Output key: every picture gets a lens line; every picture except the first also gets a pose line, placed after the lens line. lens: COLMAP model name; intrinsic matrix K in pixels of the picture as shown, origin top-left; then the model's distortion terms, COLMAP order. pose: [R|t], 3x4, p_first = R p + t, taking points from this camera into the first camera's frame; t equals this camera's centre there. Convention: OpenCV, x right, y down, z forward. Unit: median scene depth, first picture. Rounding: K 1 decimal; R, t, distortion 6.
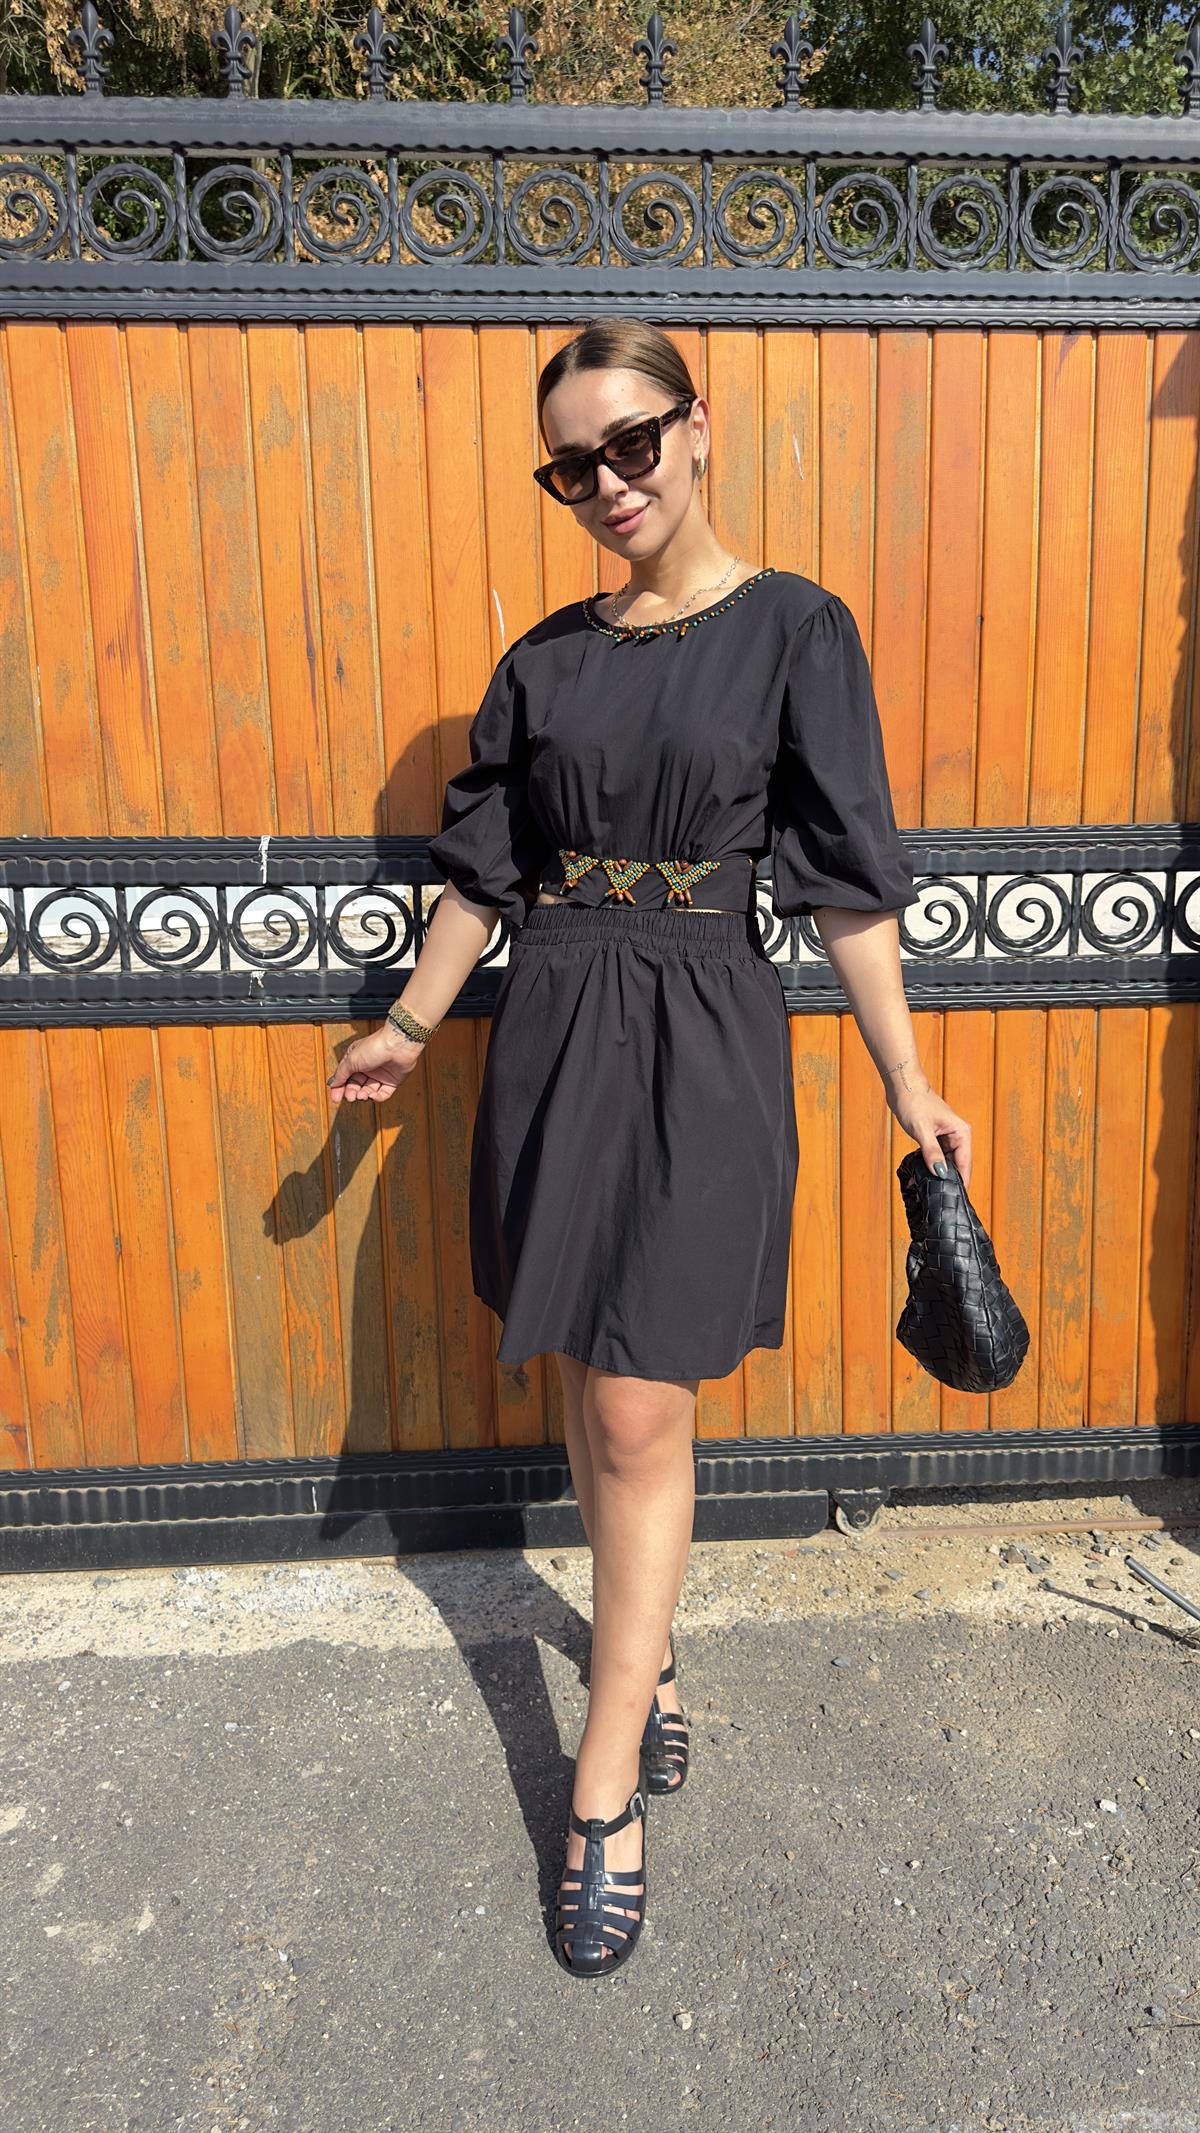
lens RADIAL K [[1530.3, 0, 605.1], [0, 1530.3, 1056.2], [0, 0, 1]] dist [0.013048, -0.023190]
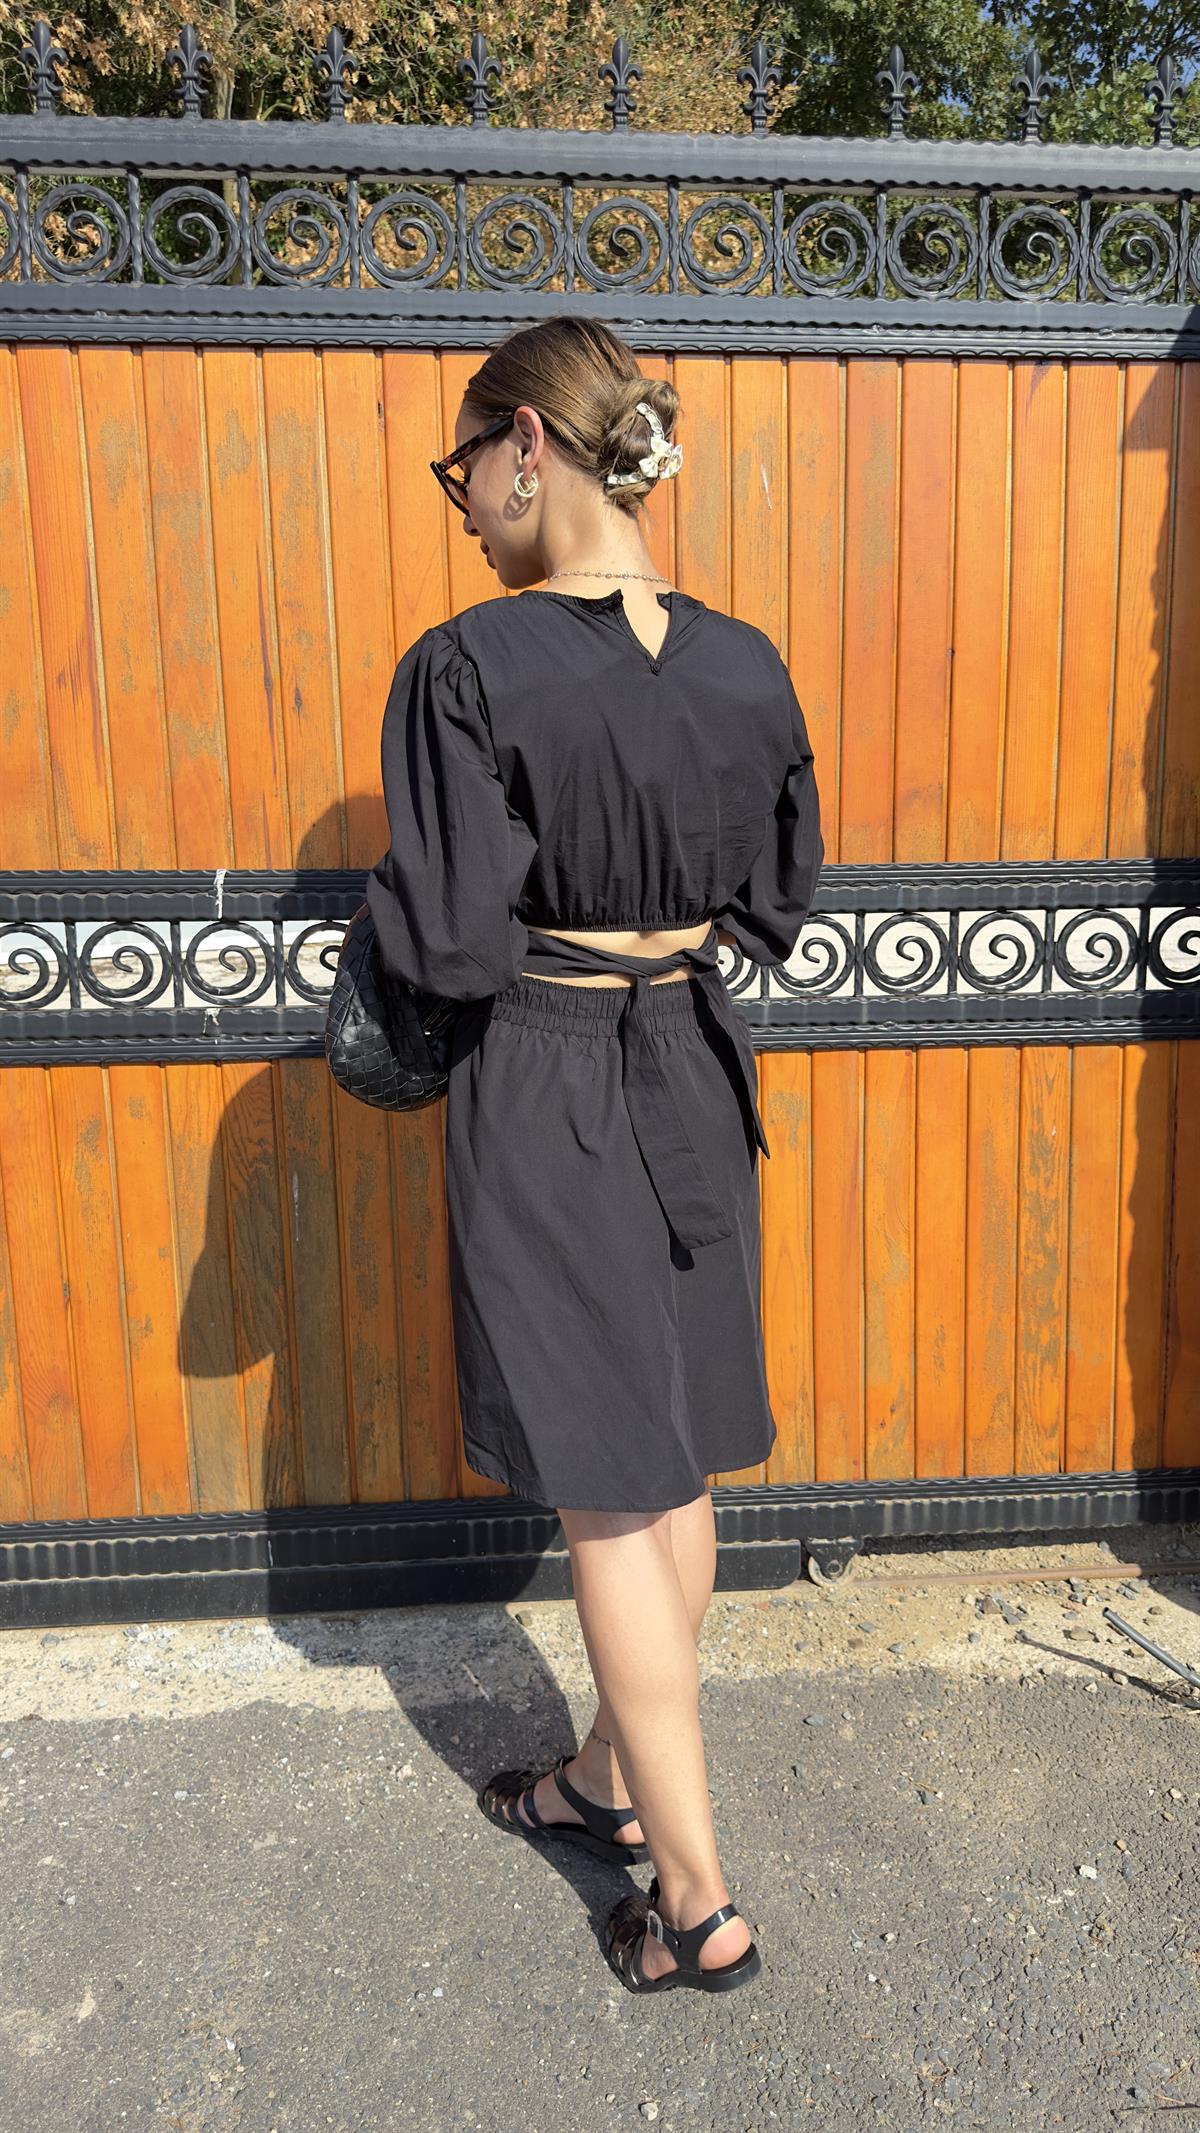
lens RADIAL K [[1530.3, 0, 605.1], [0, 1530.3, 1056.2], [0, 0, 1]] dist [0.013048, -0.023190]
pose [[0.999840, -0.000346, 0.017874, 0.004896], [0.000625, 0.999878, -0.015615, -0.010493], [-0.017866, 0.015623, 0.999718, 0.025117]]
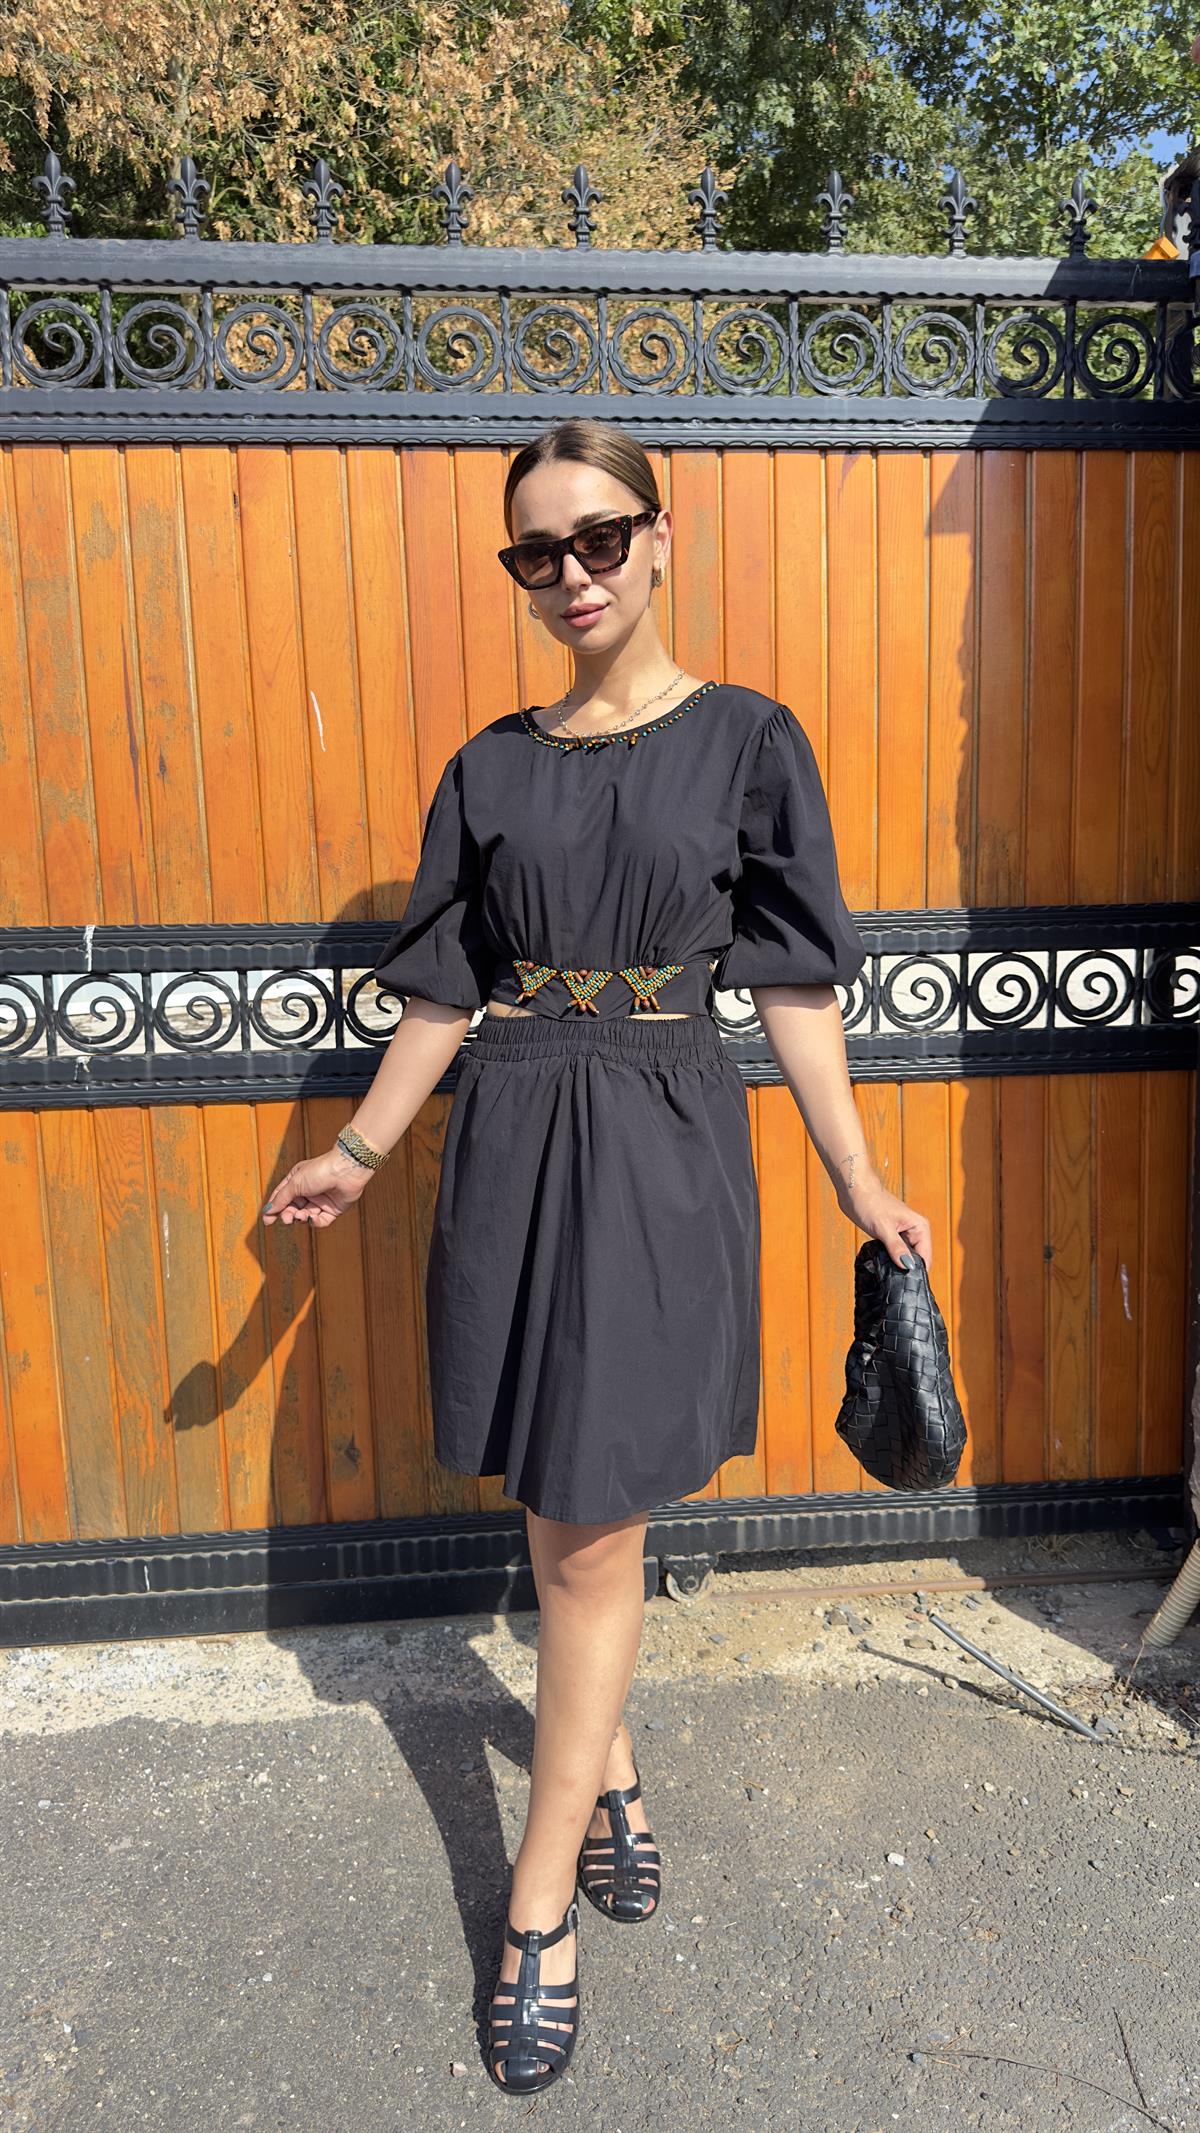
lens RADIAL K [[1532.2, 0, 602.0], [0, 1532.2, 1057.4], [0, 0, 1]] dist [0.006582, -0.014556]
pose [[0.999496, -0.011536, 0.029585, 0.094325], [0.012993, 0.998687, -0.049556, 0.000393], [-0.028975, 0.049915, 0.998333, -0.042158]]
